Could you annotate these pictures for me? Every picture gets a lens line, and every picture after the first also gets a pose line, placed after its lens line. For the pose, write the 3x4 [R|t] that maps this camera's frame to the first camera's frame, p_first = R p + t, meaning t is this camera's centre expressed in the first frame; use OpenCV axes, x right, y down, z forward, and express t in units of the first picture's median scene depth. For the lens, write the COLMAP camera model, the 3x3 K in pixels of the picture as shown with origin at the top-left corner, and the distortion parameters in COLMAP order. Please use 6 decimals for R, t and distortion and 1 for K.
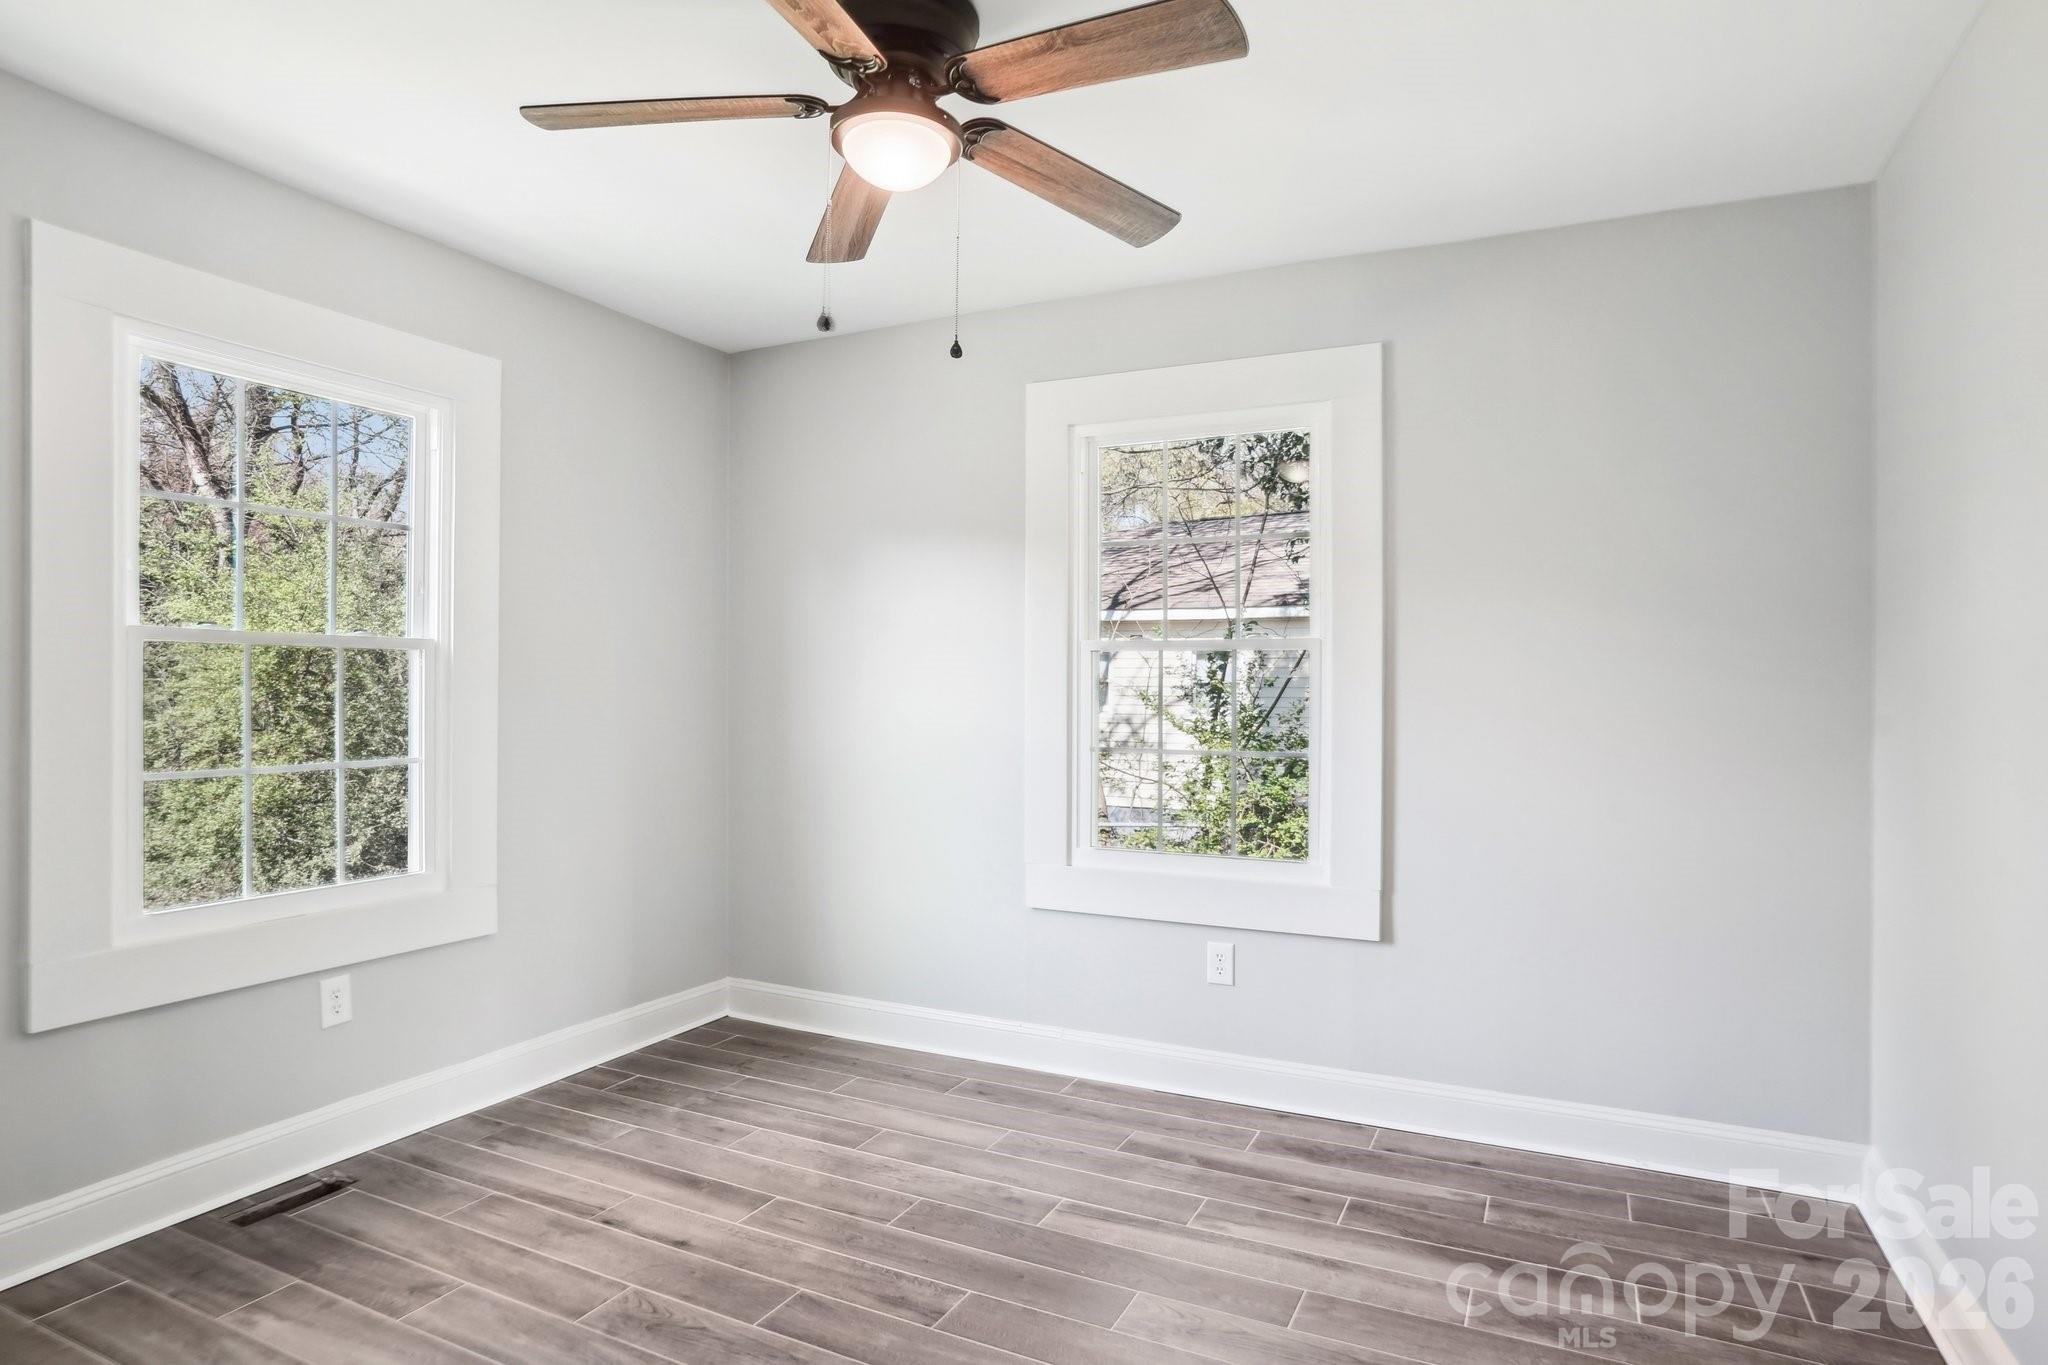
lens RADIAL K [[1112.4, 0, 1030.1], [0, 1112.4, 692.7], [0, 0, 1]] dist [-0.076710, 0.048513]
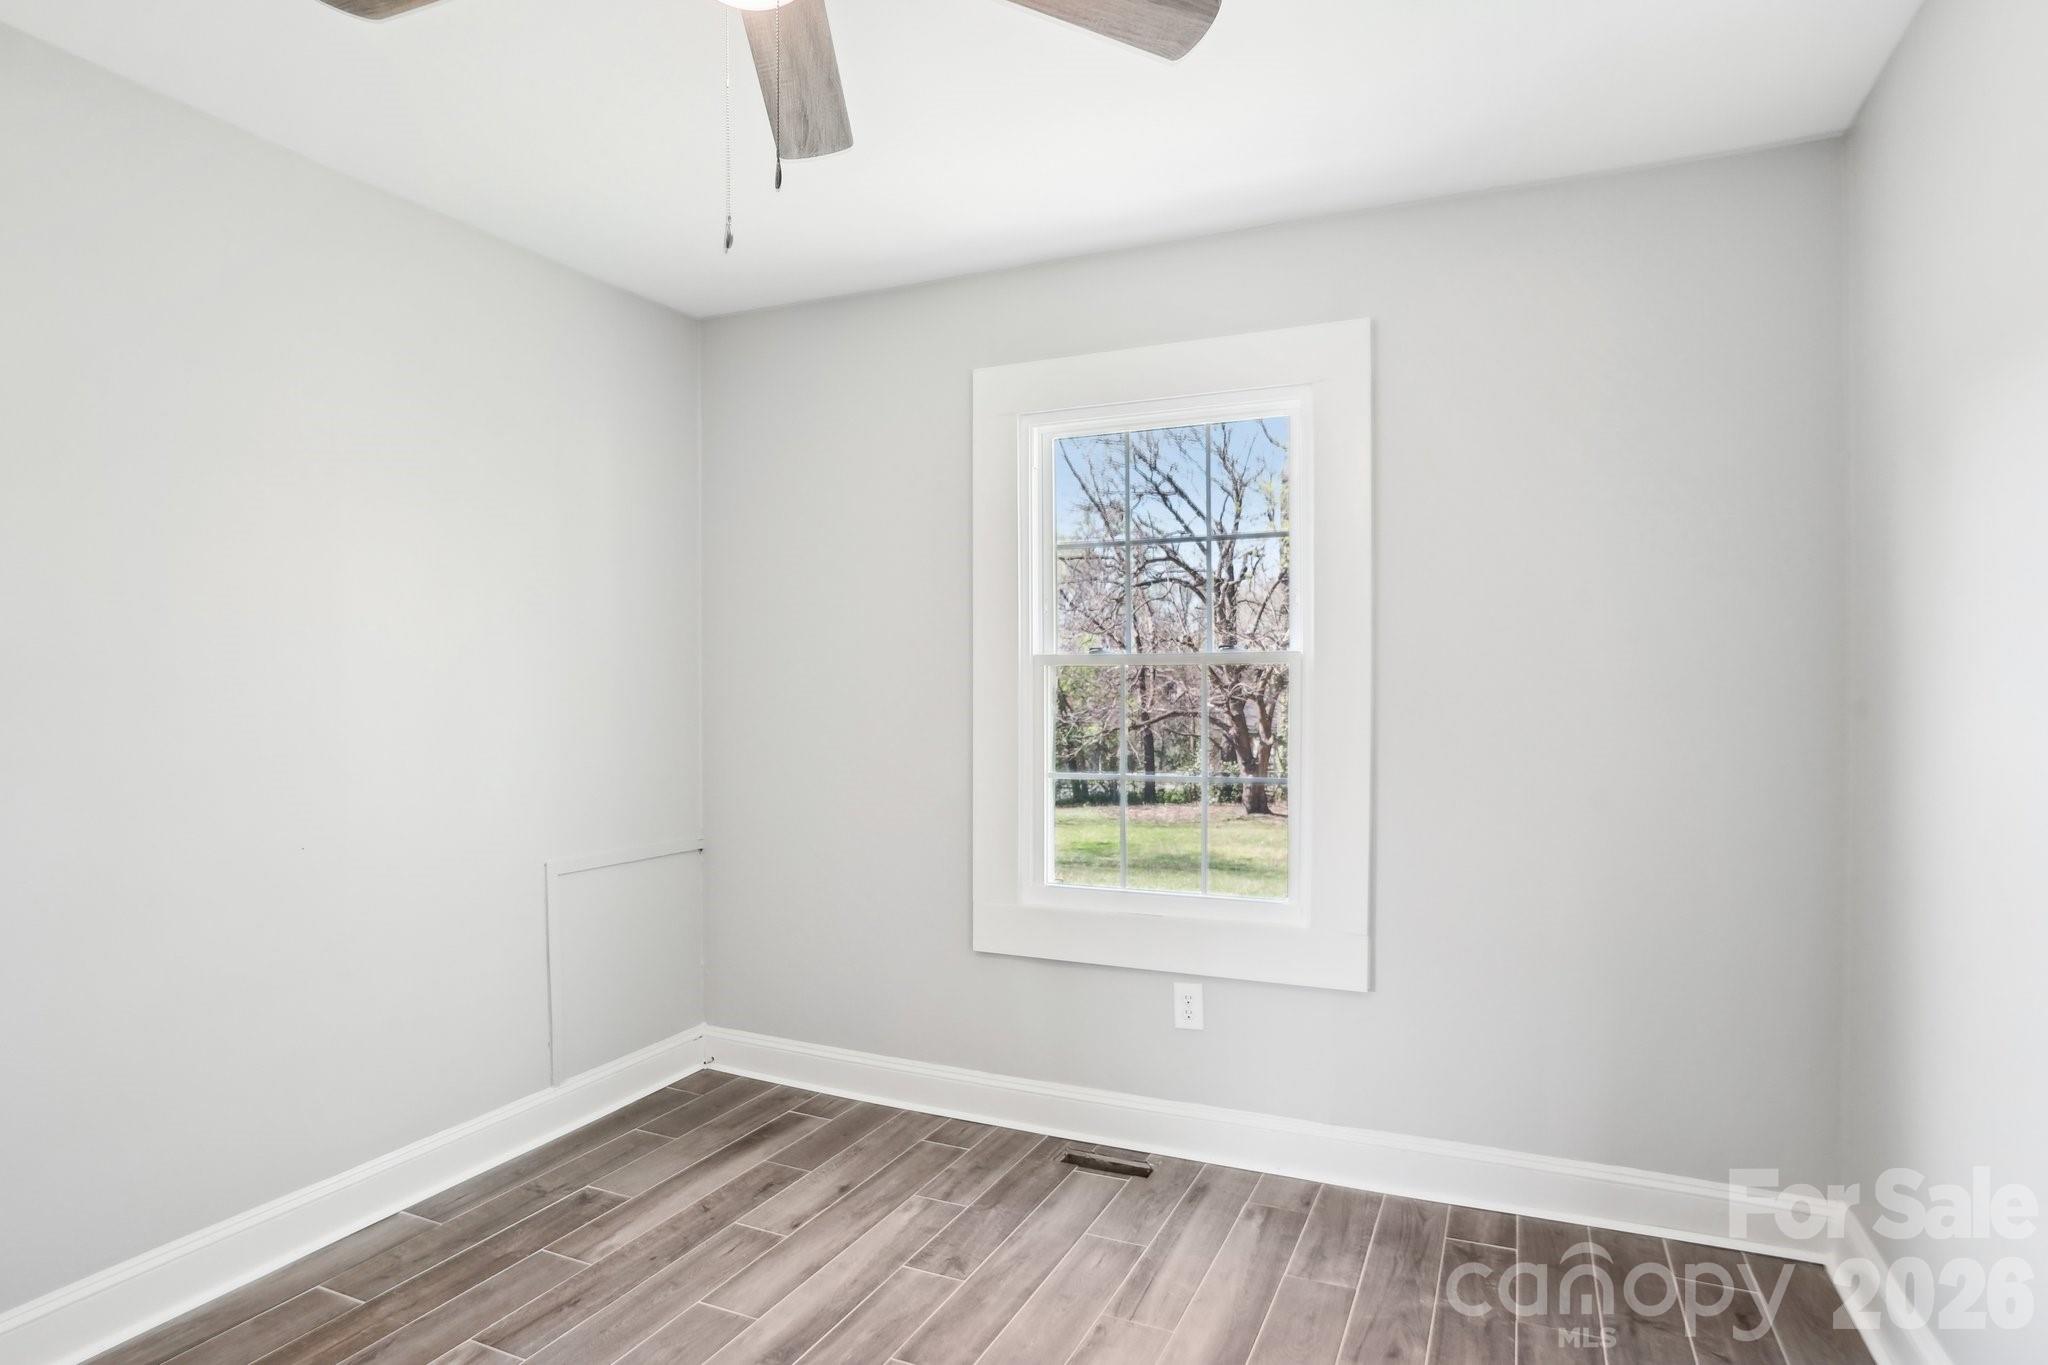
lens RADIAL K [[1119.8, 0, 1024.3], [0, 1119.8, 712.2], [0, 0, 1]] dist [-0.087690, 0.050095]
pose [[0.028091, 0.007467, -0.999577, 0.448313], [-0.003743, 0.999966, 0.007365, -0.004125], [0.999598, 0.003535, 0.028118, 0.879645]]
